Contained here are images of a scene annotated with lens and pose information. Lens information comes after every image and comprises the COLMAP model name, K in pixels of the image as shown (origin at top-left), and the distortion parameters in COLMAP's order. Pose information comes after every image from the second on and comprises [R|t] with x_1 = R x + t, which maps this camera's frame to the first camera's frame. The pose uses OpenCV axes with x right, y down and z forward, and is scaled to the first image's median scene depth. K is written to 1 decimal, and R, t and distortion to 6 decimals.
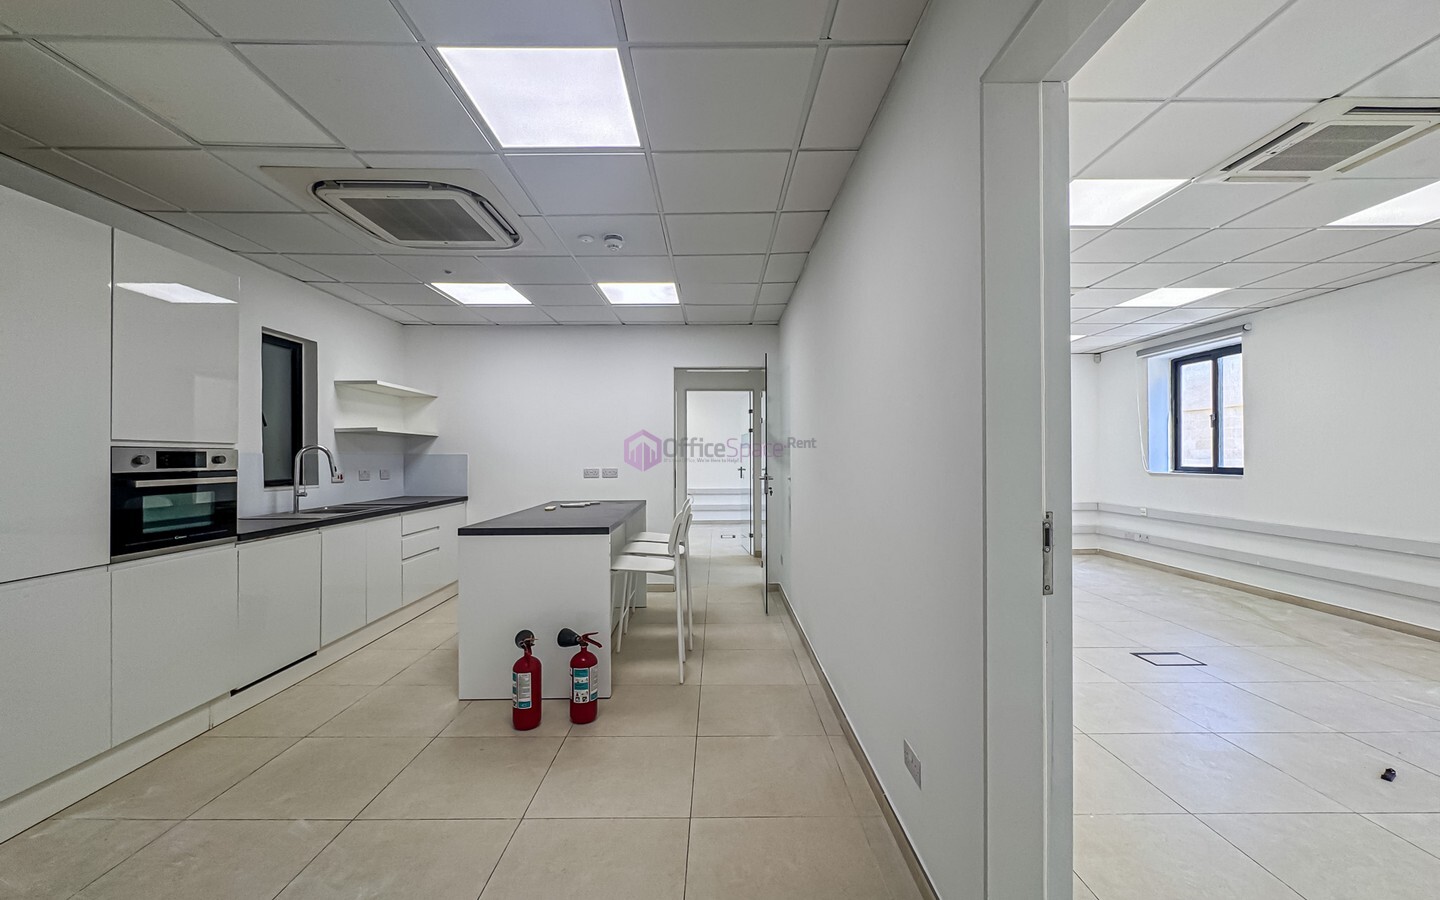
lens RADIAL K [[573.0, 0, 719.0], [0, 573.0, 454.6], [0, 0, 1]] dist [-0.003083, -0.000428]
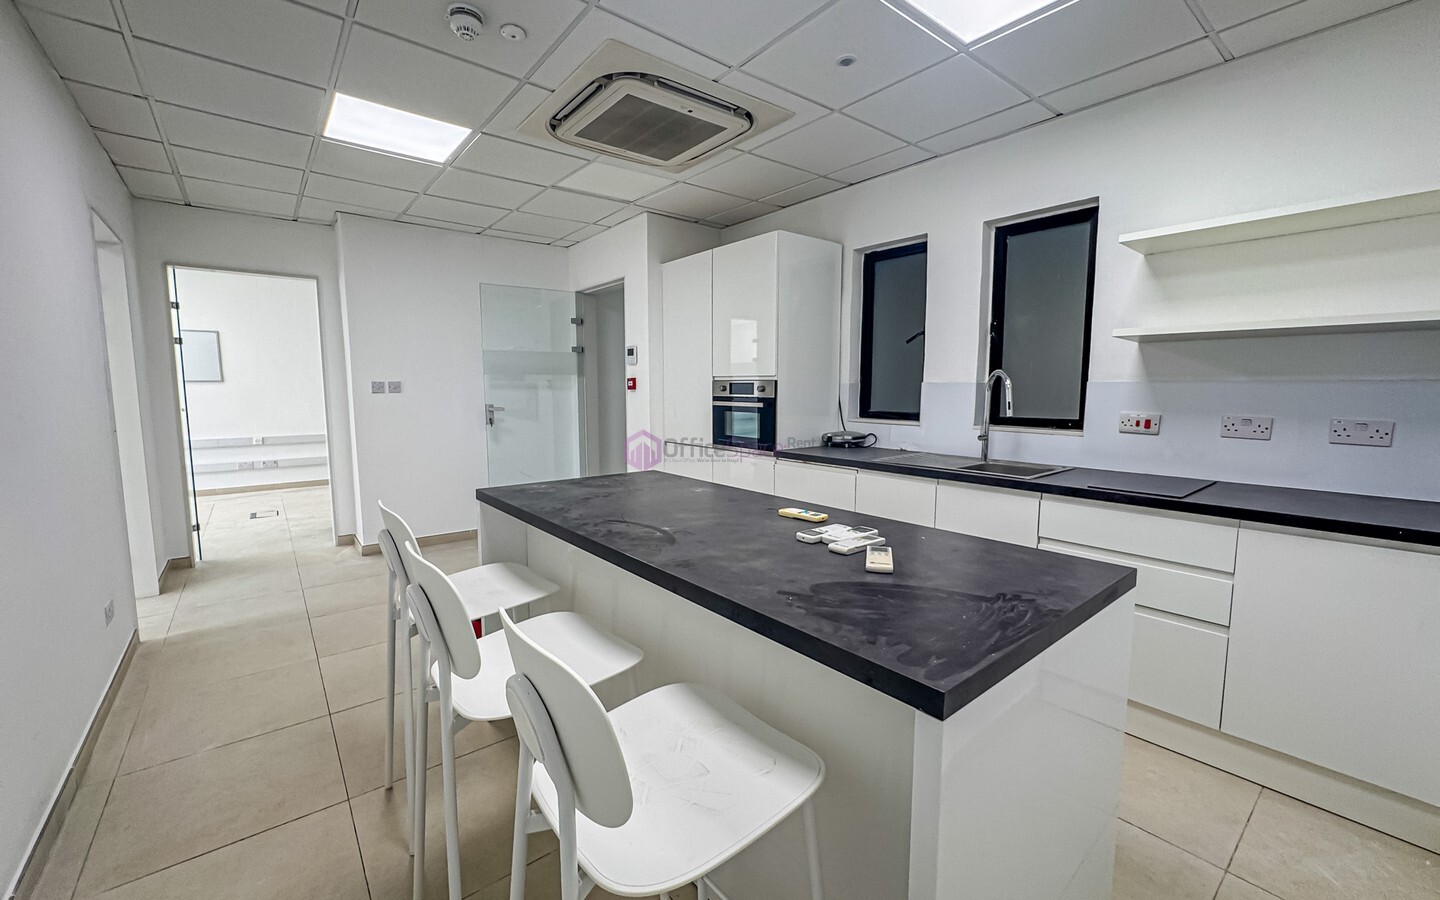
lens RADIAL K [[573.0, 0, 719.0], [0, 573.0, 454.6], [0, 0, 1]] dist [-0.003083, -0.000428]
pose [[-0.784167, 0.067067, -0.616914, -0.002250], [-0.002073, 0.993854, 0.110682, 0.009299], [0.620546, 0.088072, -0.779209, 1.315246]]
